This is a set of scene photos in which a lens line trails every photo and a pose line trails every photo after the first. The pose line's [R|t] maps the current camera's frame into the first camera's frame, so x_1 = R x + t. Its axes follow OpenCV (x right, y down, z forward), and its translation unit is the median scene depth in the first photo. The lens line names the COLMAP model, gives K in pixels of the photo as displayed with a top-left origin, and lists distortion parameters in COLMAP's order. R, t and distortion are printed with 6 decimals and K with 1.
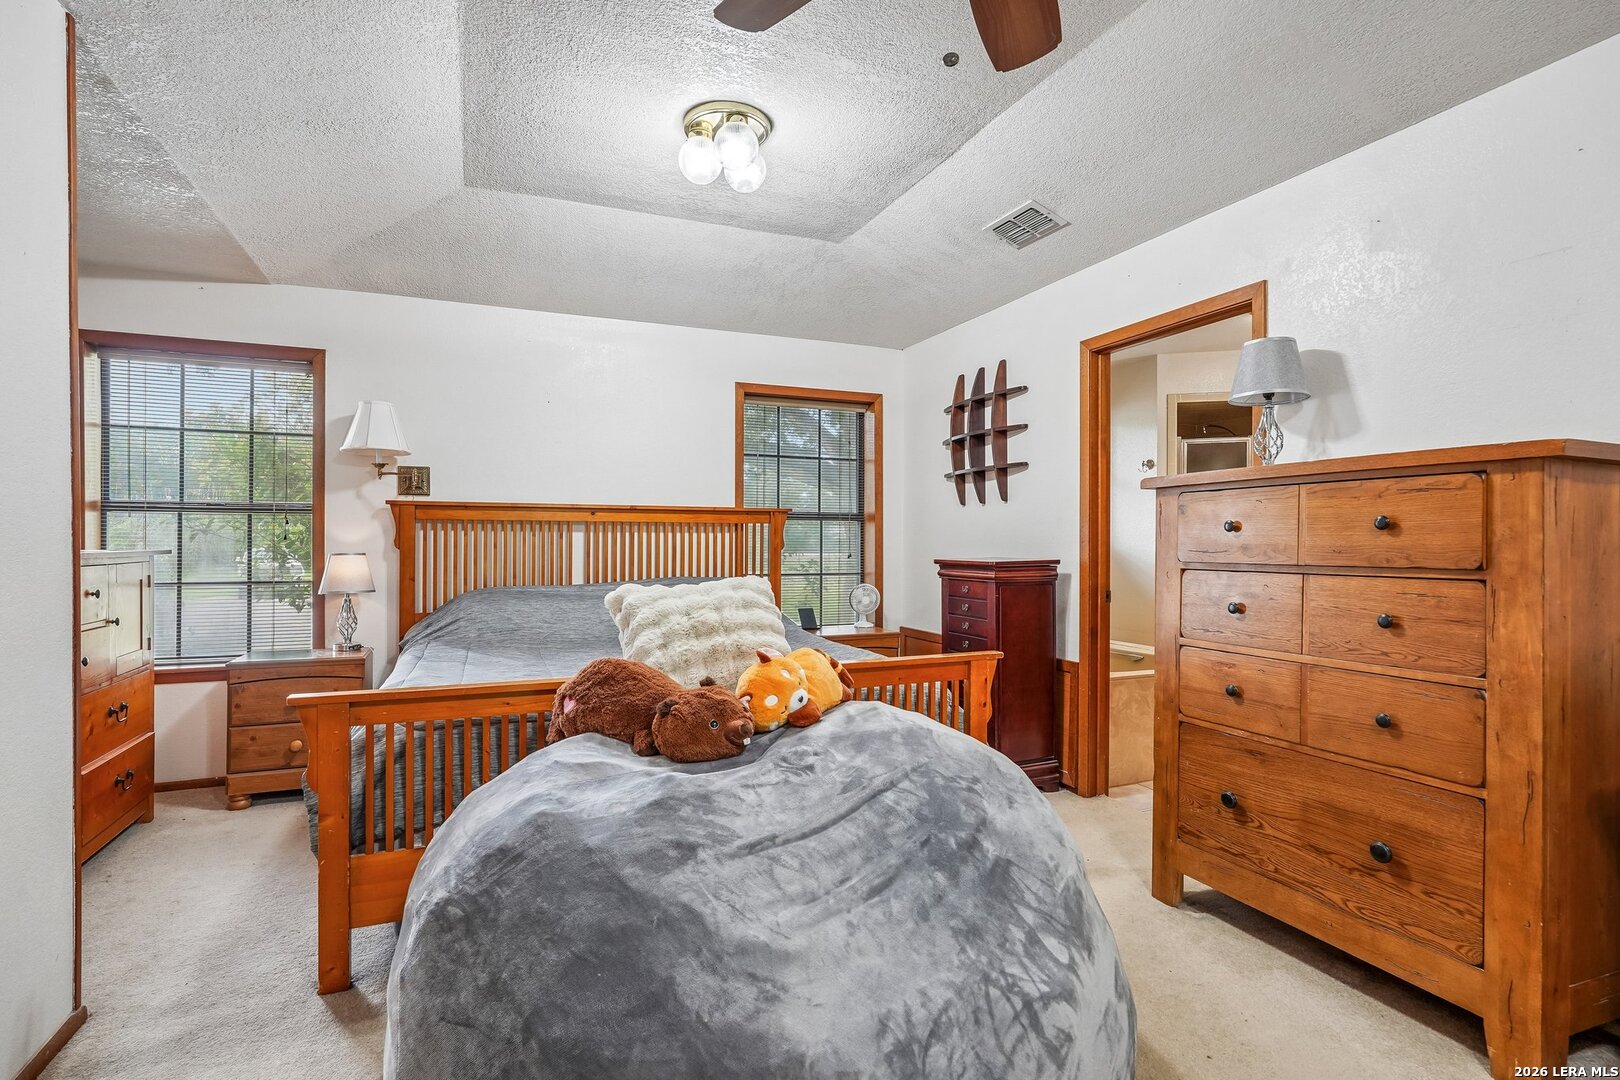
lens RADIAL K [[798.9, 0, 809.4], [0, 798.9, 542.2], [0, 0, 1]] dist [-0.016988, -0.000199]
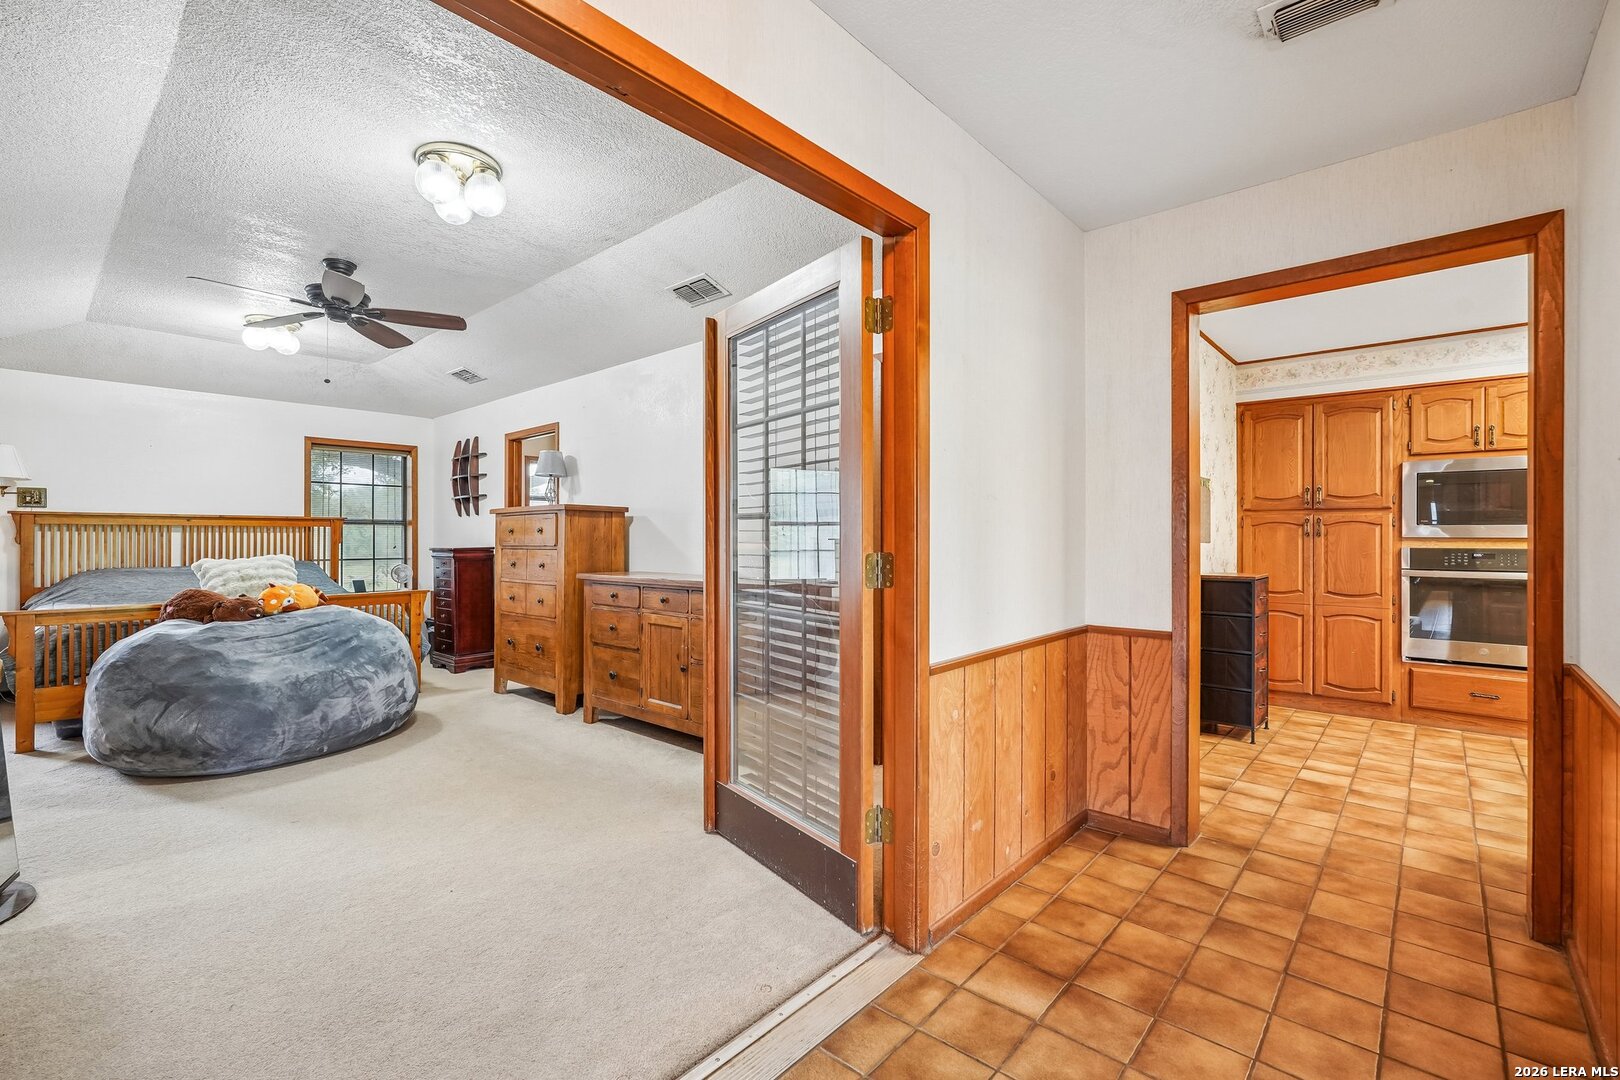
lens RADIAL K [[716.4, 0, 813.3], [0, 716.4, 539.9], [0, 0, 1]] dist [-0.014313, 0.003639]
pose [[0.902390, -0.004561, 0.430897, 0.240054], [0.004532, 0.999989, 0.001094, 0.005696], [-0.430897, 0.000966, 0.902401, -0.800844]]
